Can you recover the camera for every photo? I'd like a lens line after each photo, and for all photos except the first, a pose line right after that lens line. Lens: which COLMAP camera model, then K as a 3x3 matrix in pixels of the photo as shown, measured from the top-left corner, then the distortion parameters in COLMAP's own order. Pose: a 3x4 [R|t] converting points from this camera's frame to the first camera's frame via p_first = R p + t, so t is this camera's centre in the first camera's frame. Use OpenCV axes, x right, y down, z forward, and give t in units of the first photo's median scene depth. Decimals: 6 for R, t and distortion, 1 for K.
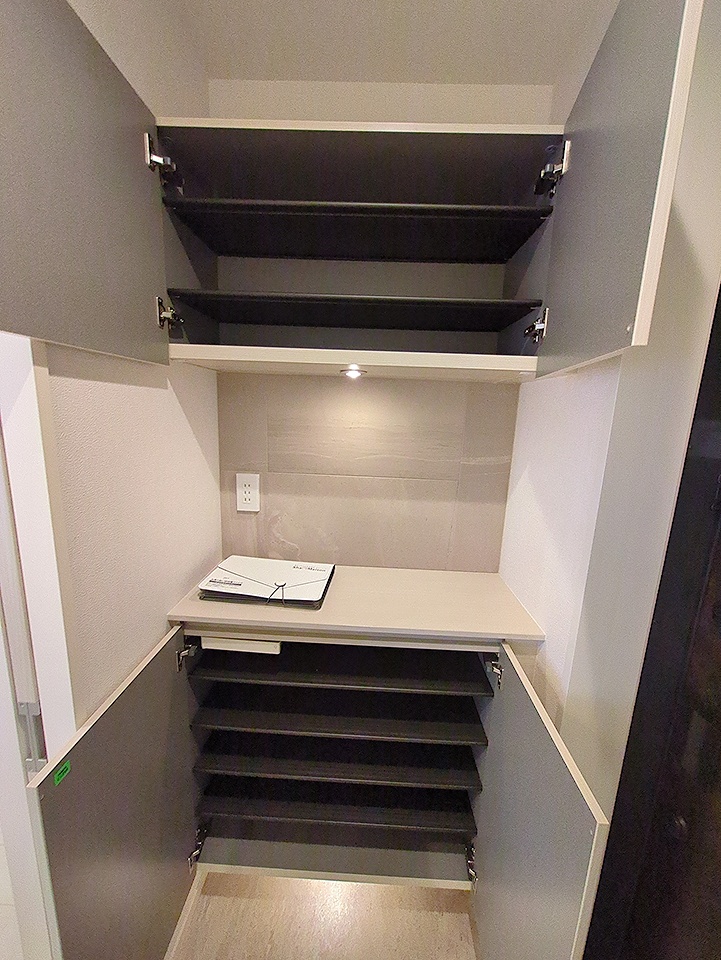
lens RADIAL K [[379.5, 0, 359.5], [0, 379.5, 480.5], [0, 0, 1]] dist [-0.000998, 0.000507]
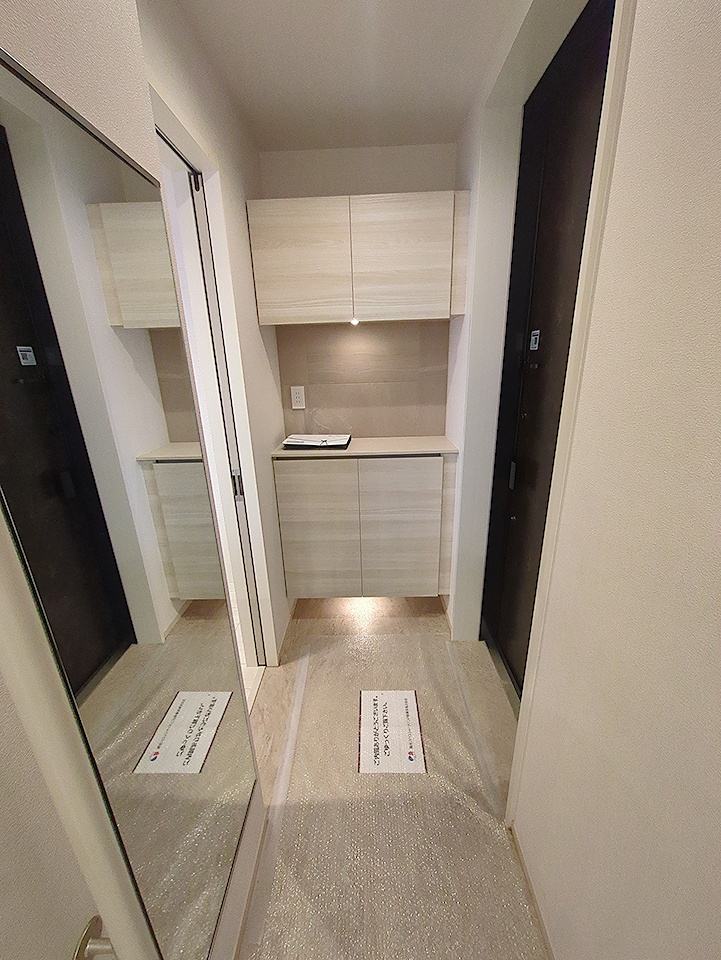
lens RADIAL K [[379.5, 0, 359.7], [0, 379.5, 480.2], [0, 0, 1]] dist [-0.000998, 0.000507]
pose [[0.997425, -0.071535, -0.005082, -0.031656], [0.071607, 0.989501, 0.125538, 0.210557], [-0.003952, -0.125578, 0.992076, -0.778745]]
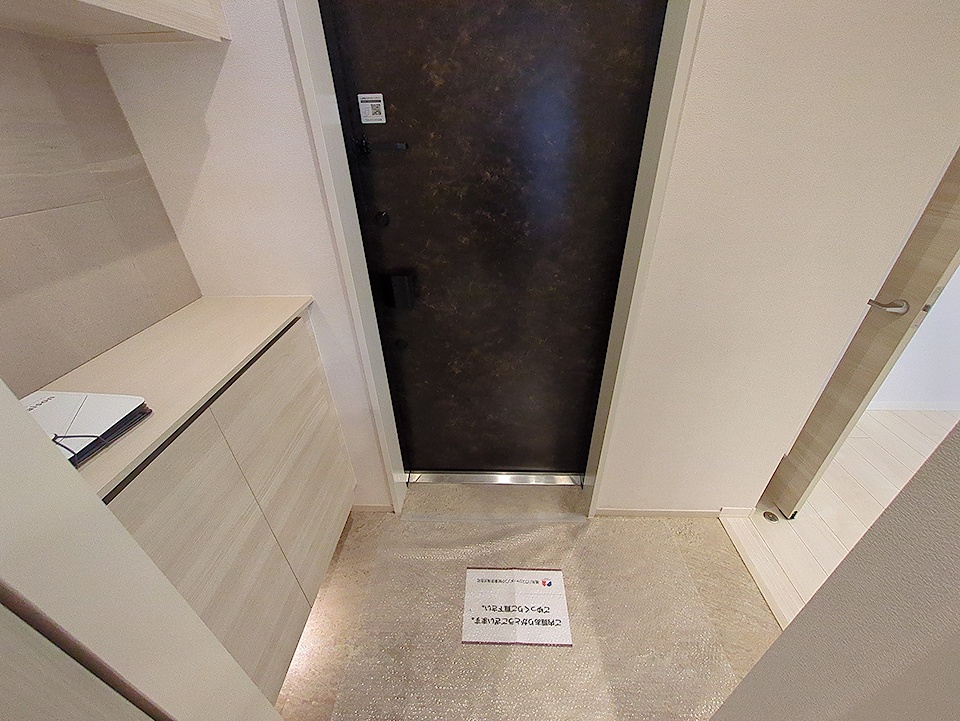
lens RADIAL K [[379.5, 0, 481.8], [0, 379.5, 360.6], [0, 0, 1]] dist [-0.000998, 0.000507]
pose [[-0.001960, -0.558939, 0.829206, -0.523255], [0.200407, 0.812166, 0.547926, -0.002658], [-0.979711, 0.167252, 0.110423, 0.253434]]
